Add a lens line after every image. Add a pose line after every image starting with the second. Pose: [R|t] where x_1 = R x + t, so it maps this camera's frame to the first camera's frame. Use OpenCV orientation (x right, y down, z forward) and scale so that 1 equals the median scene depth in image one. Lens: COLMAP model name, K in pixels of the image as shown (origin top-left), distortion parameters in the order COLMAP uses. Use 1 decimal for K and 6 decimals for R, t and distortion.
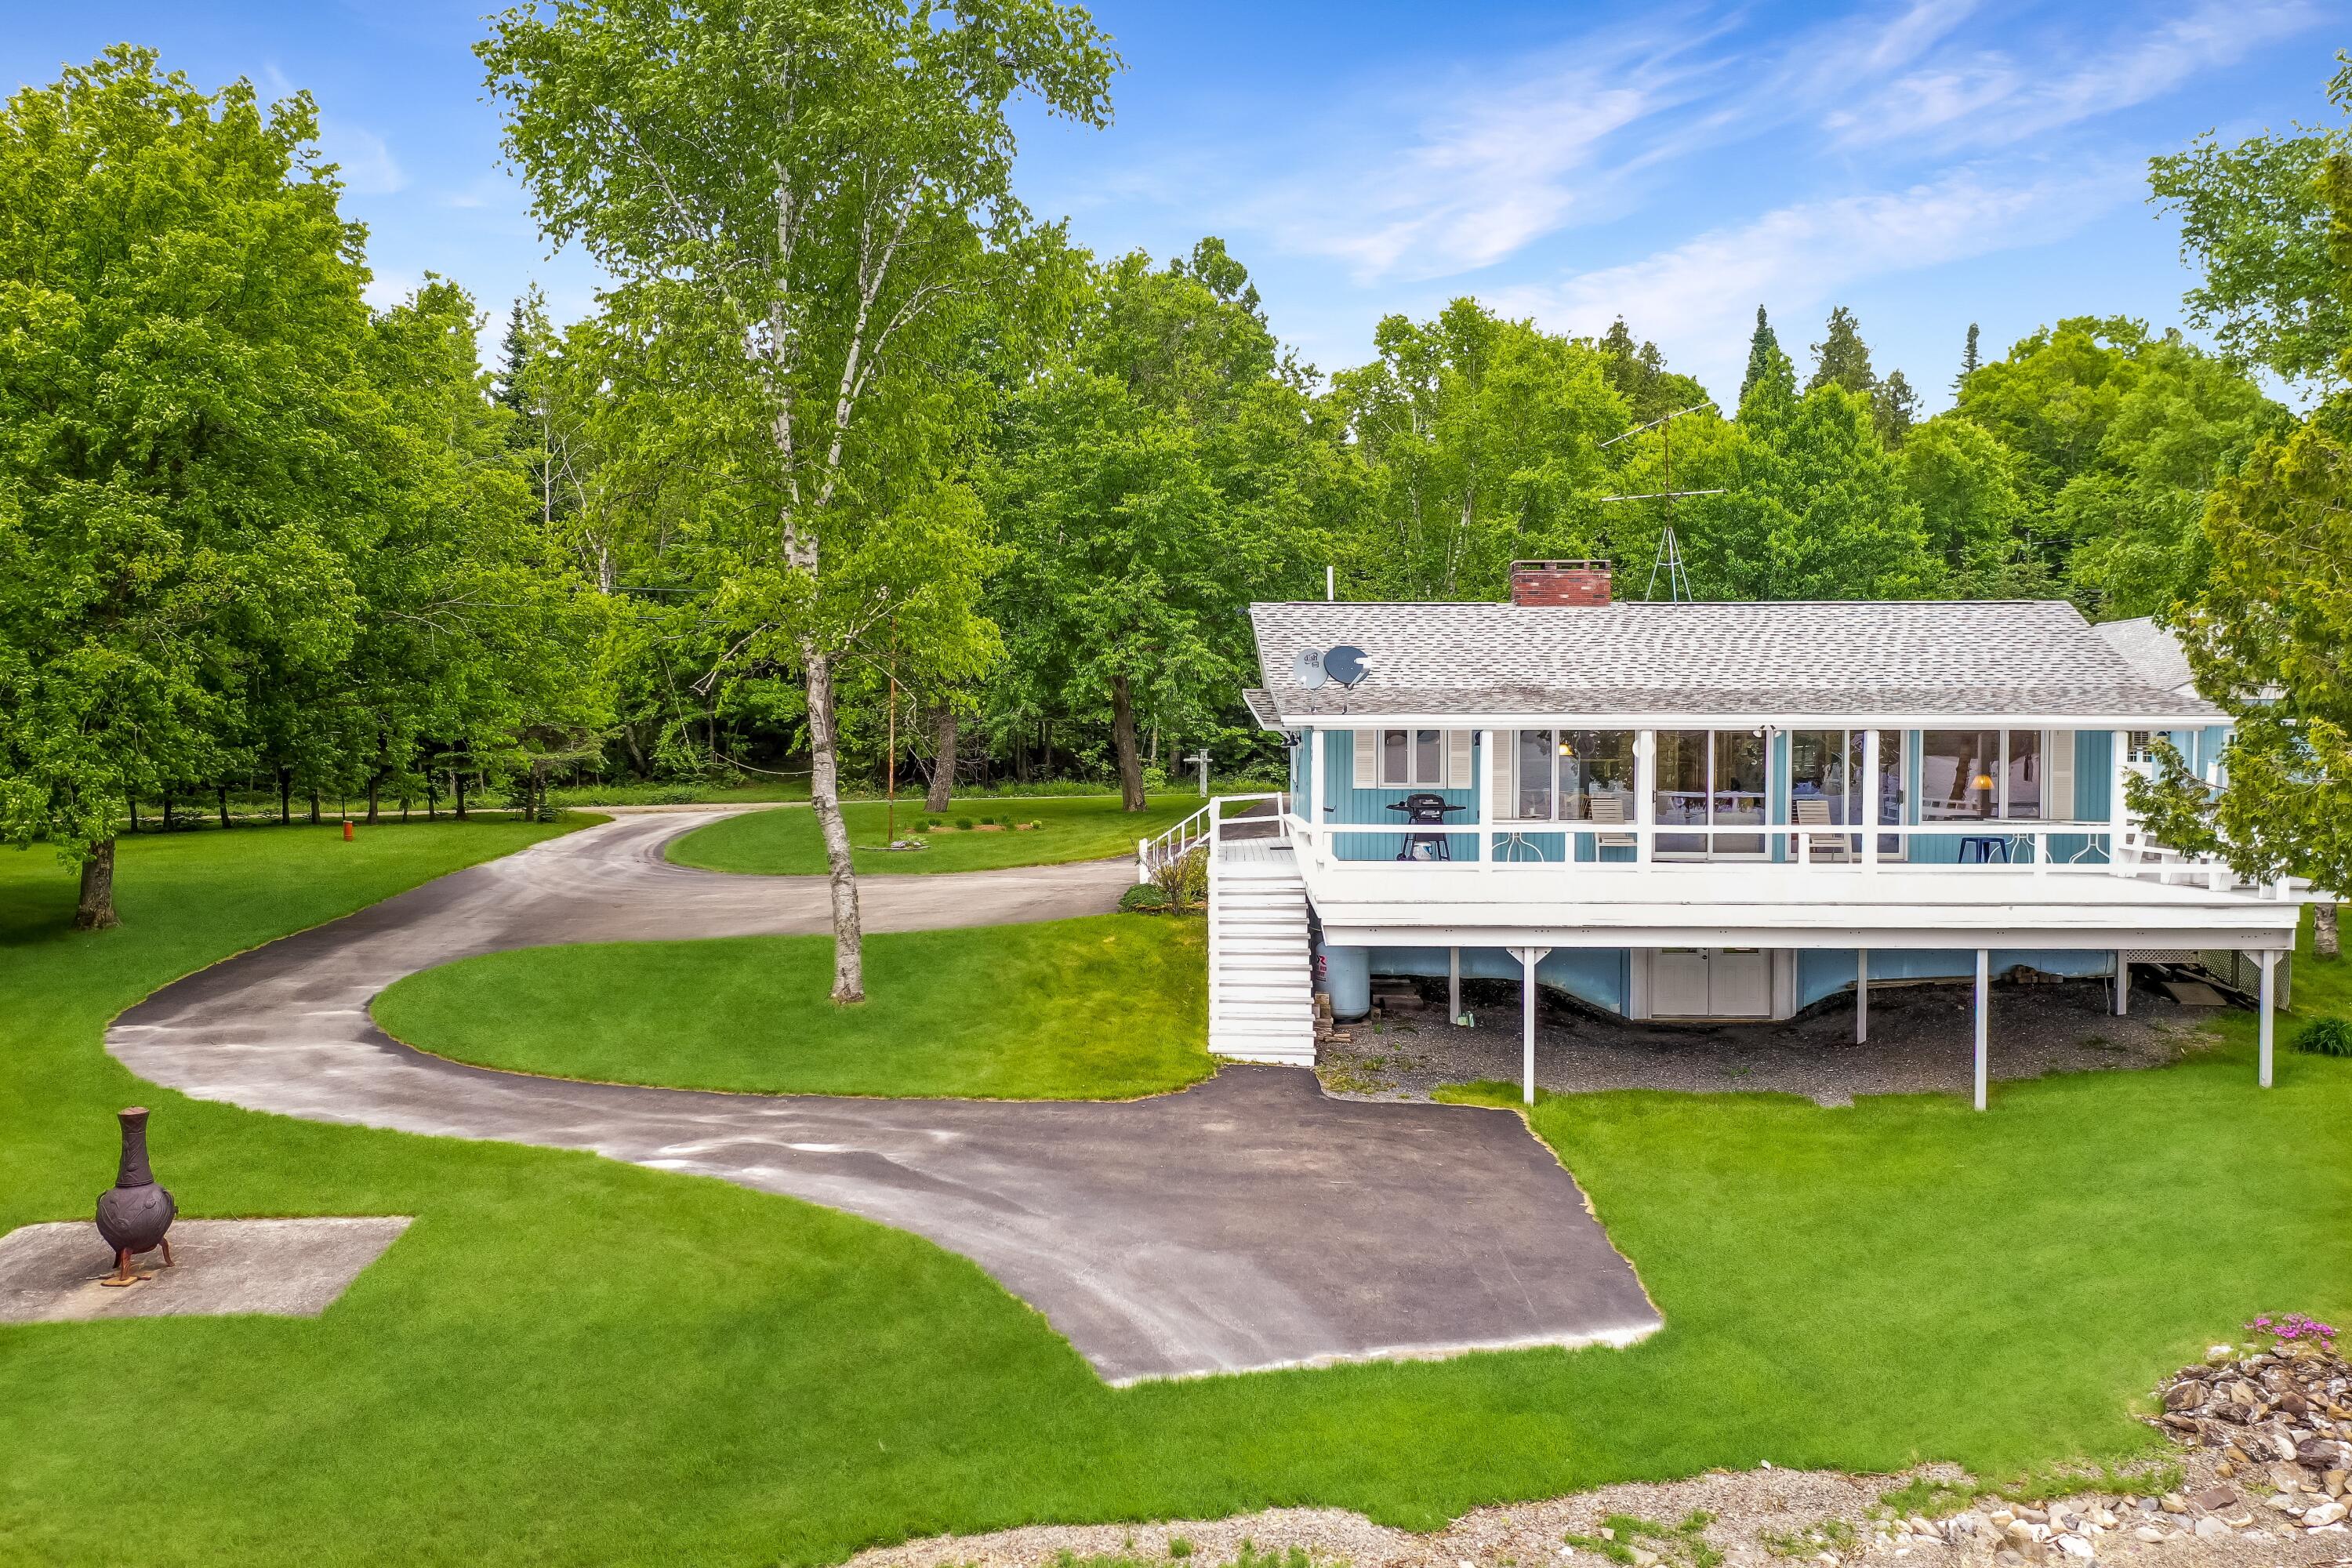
lens RADIAL K [[1855.3, 0, 1161.0], [0, 1855.3, 794.4], [0, 0, 1]] dist [0.009530, -0.008316]
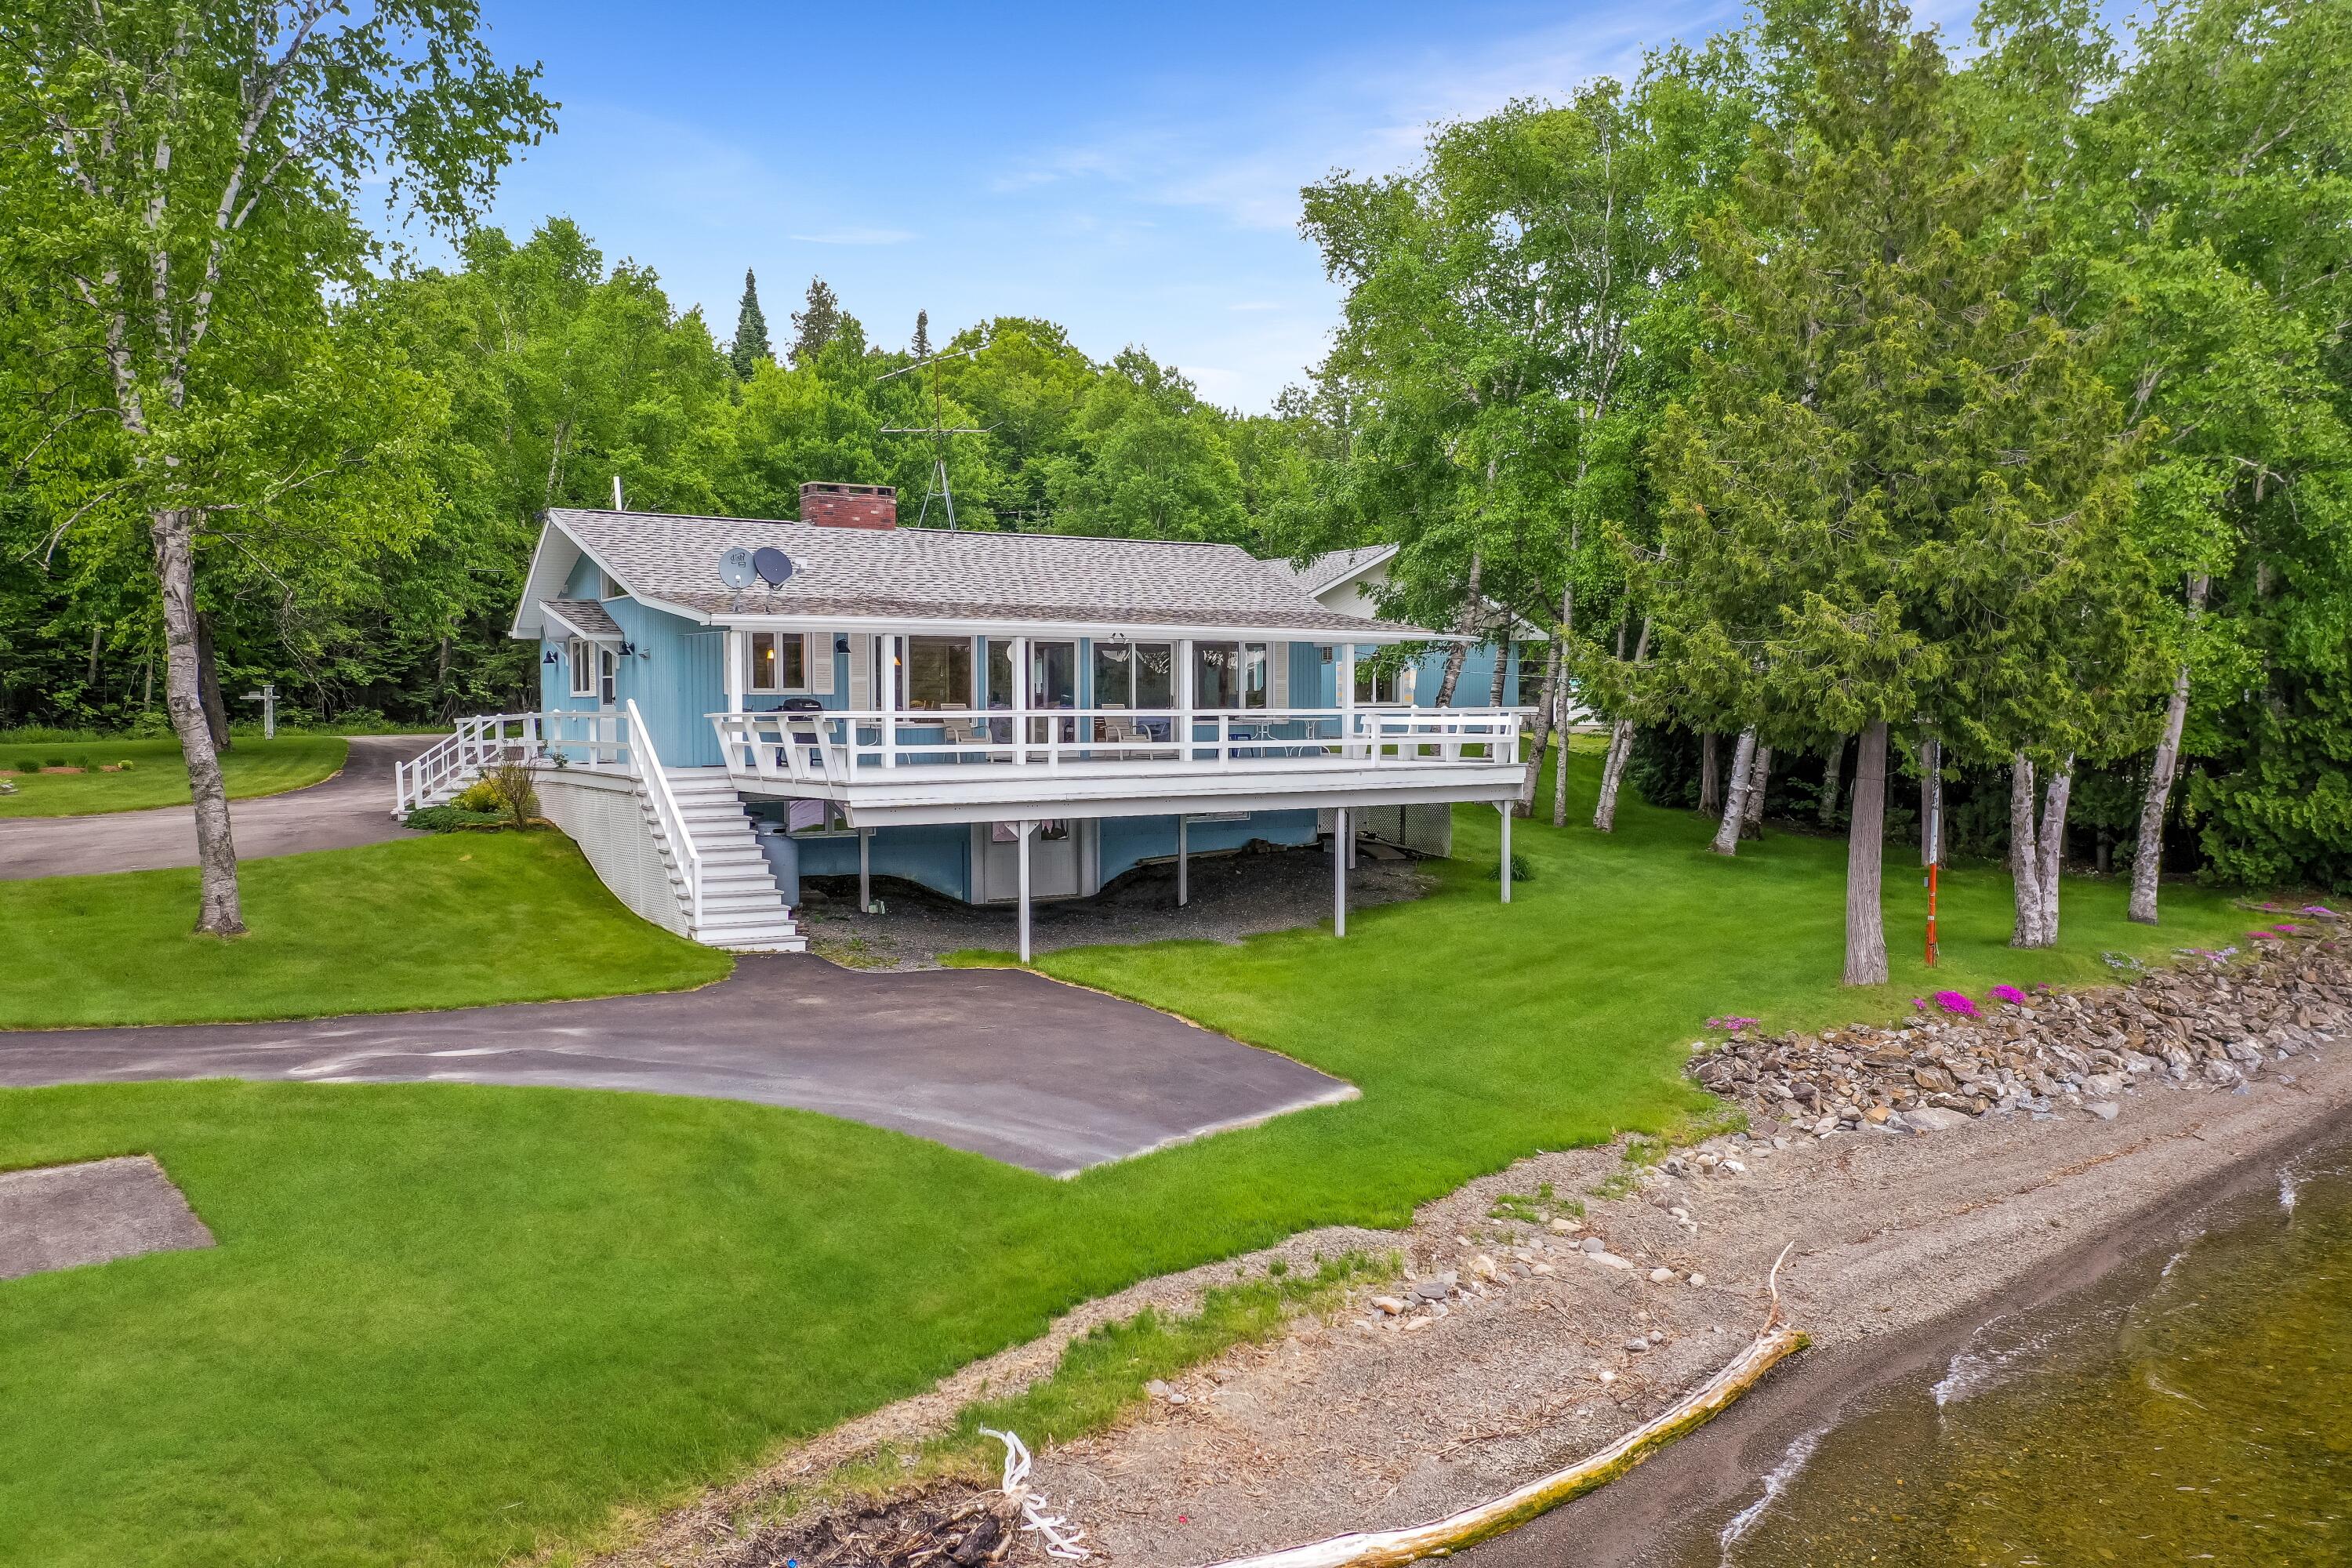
lens RADIAL K [[1855.3, 0, 1161.0], [0, 1855.3, 794.4], [0, 0, 1]] dist [0.009530, -0.008316]
pose [[0.819260, -0.030419, 0.572614, -0.291759], [0.020547, 0.999508, 0.023699, 0.033388], [-0.573054, -0.007650, 0.819482, 0.038145]]
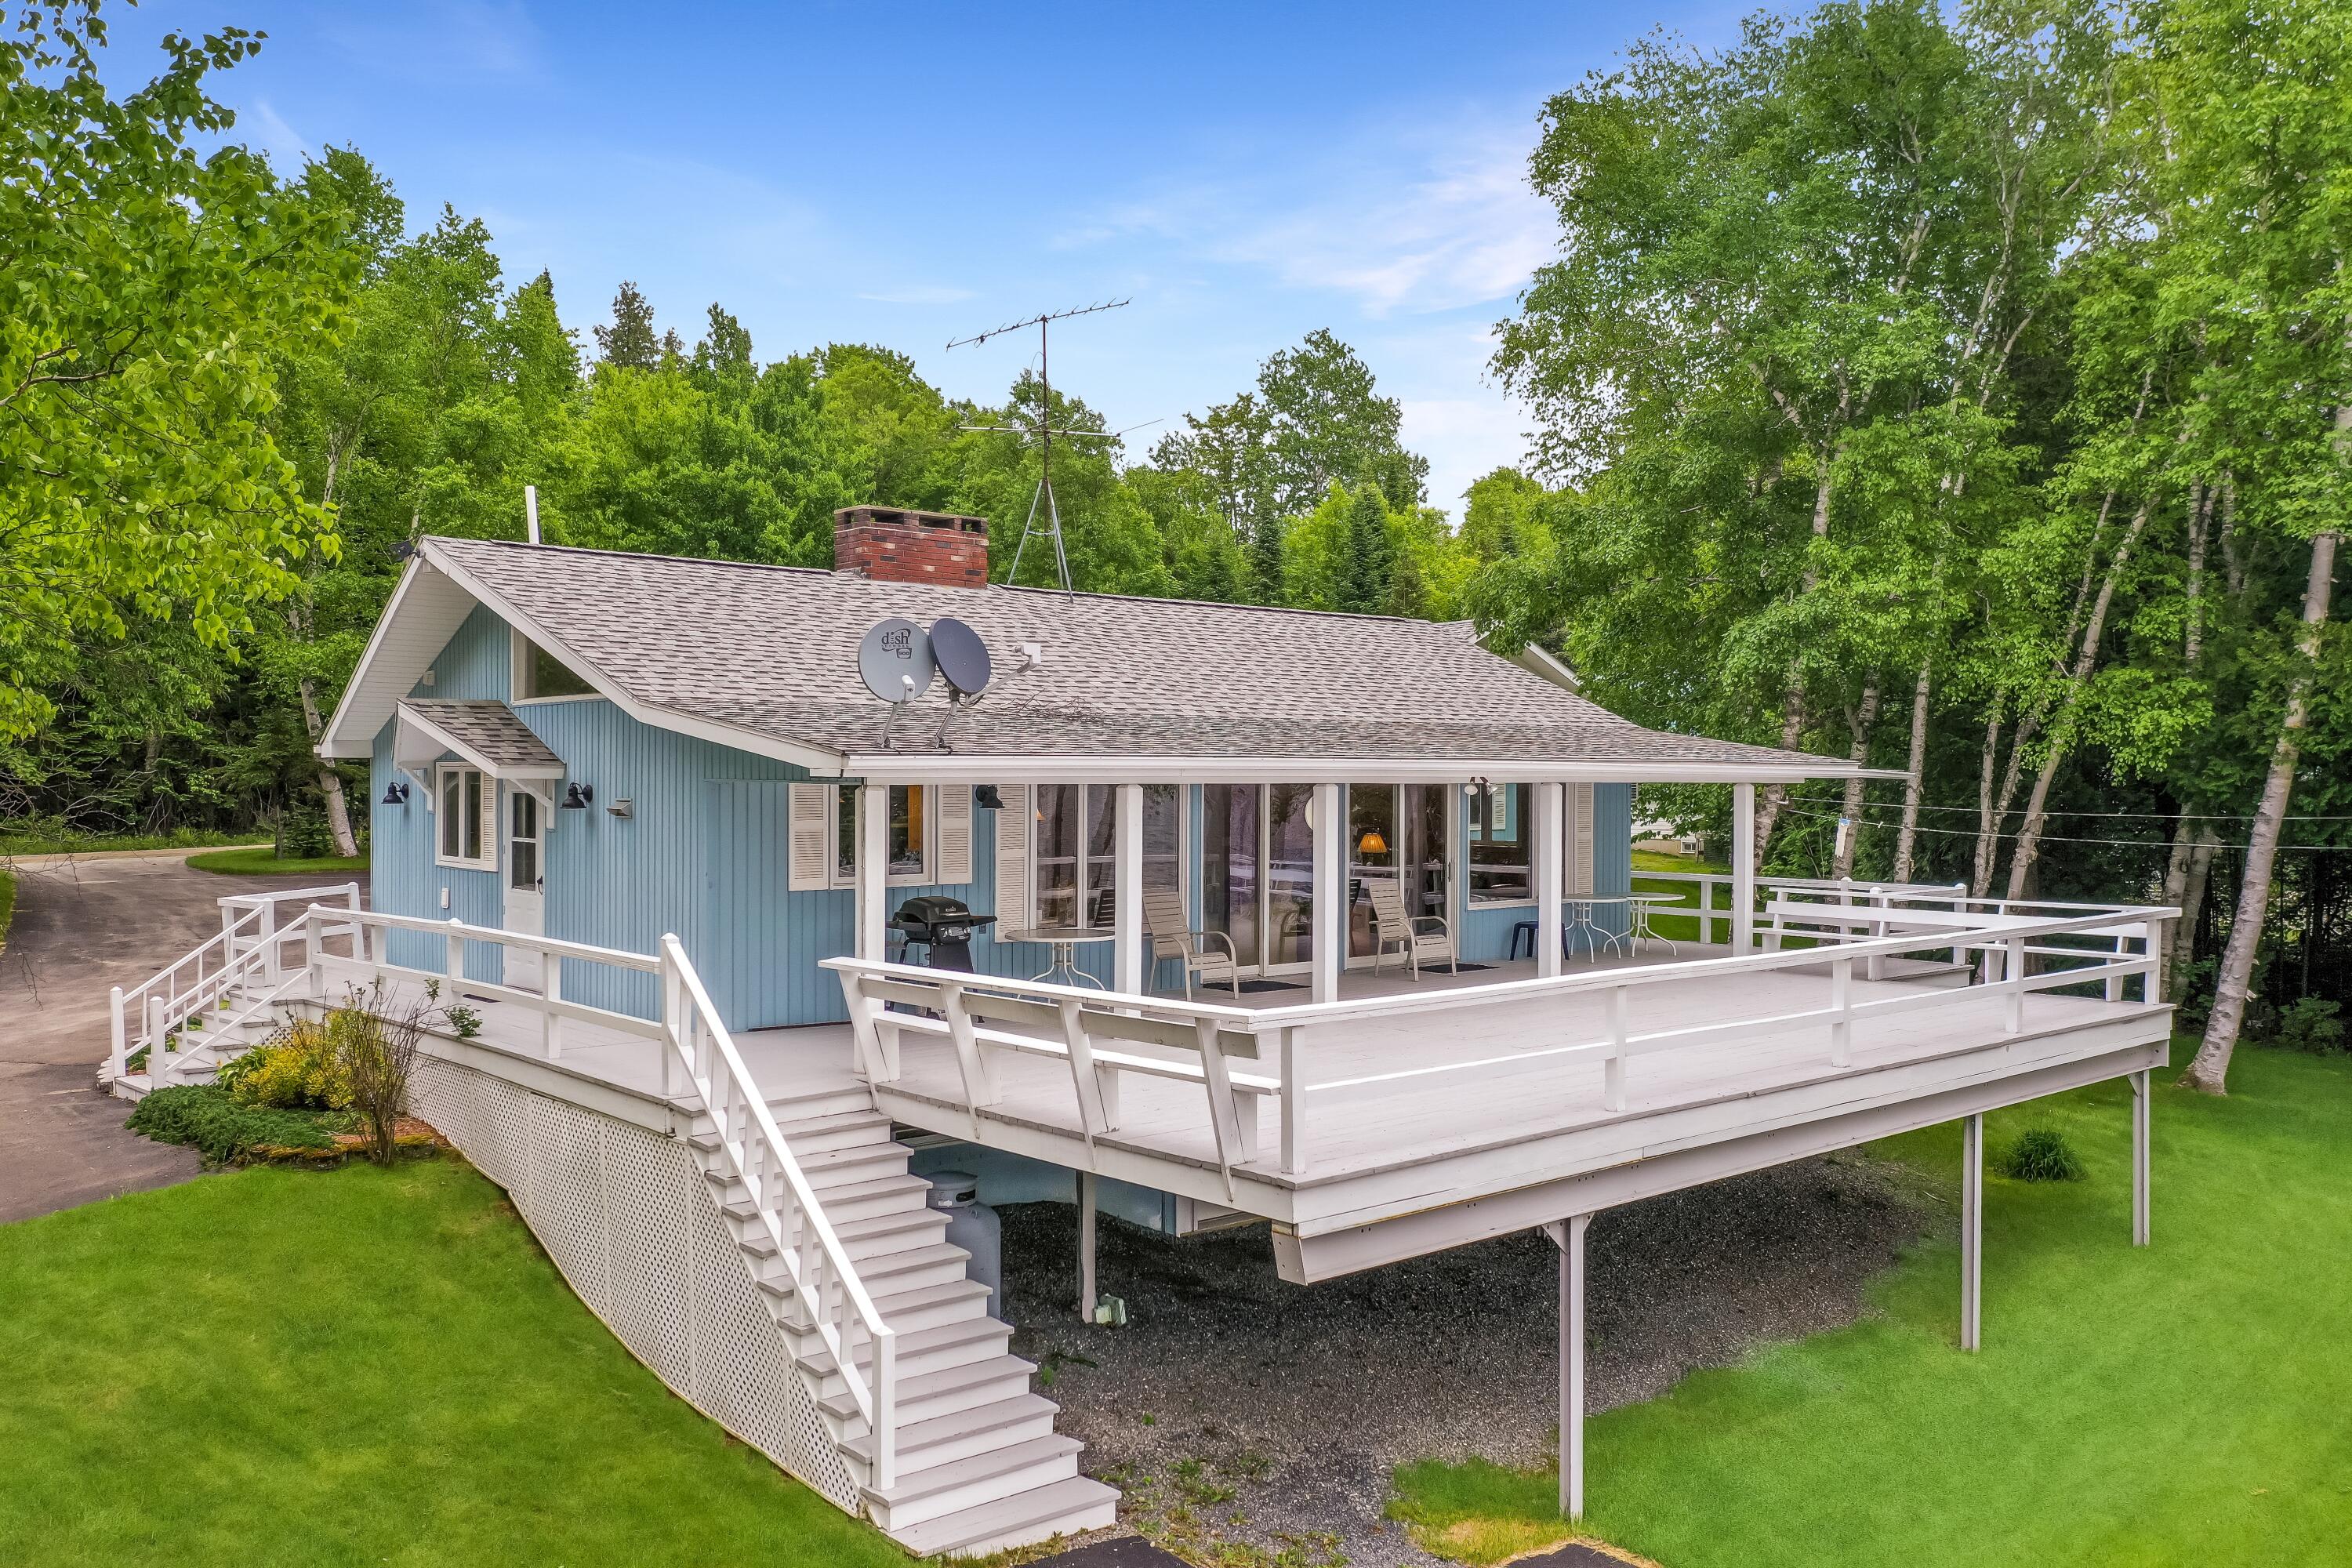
lens RADIAL K [[1855.3, 0, 1161.0], [0, 1855.3, 794.4], [0, 0, 1]] dist [0.009530, -0.008316]
pose [[0.729996, -0.006226, 0.683424, -0.189405], [0.016448, 0.999829, -0.008460, -0.025607], [-0.683254, 0.017416, 0.729973, 0.557411]]
